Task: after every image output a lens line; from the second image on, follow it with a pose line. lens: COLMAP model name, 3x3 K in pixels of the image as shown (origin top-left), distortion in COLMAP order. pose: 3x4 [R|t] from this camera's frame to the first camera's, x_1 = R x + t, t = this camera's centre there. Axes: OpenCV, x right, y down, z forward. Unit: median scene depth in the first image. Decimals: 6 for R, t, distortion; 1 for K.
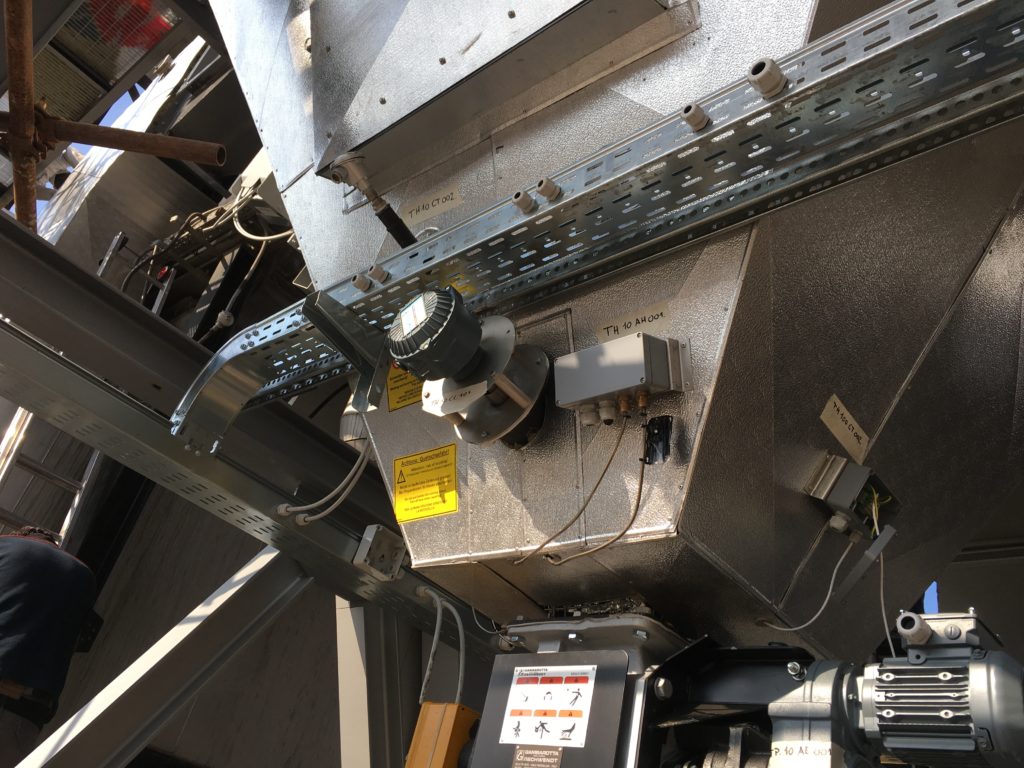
lens RADIAL K [[876.6, 0, 512.0], [0, 876.6, 384.0], [0, 0, 1]] dist [0.073218, 0.000923]
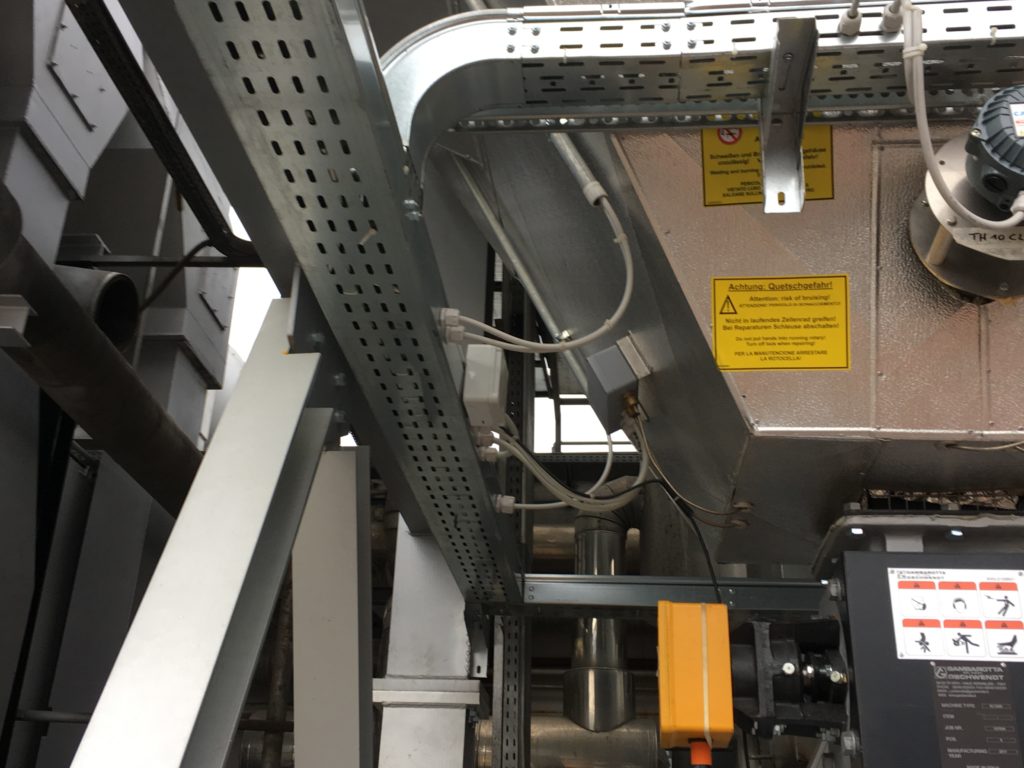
lens RADIAL K [[1159.4, 0, 512.0], [0, 1159.4, 384.0], [0, 0, 1]] dist [0.043957, -0.027329]
pose [[0.805758, 0.069677, 0.588132, -0.960032], [-0.202317, 0.965698, 0.162773, 0.060583], [-0.556617, -0.250145, 0.792215, 0.420157]]
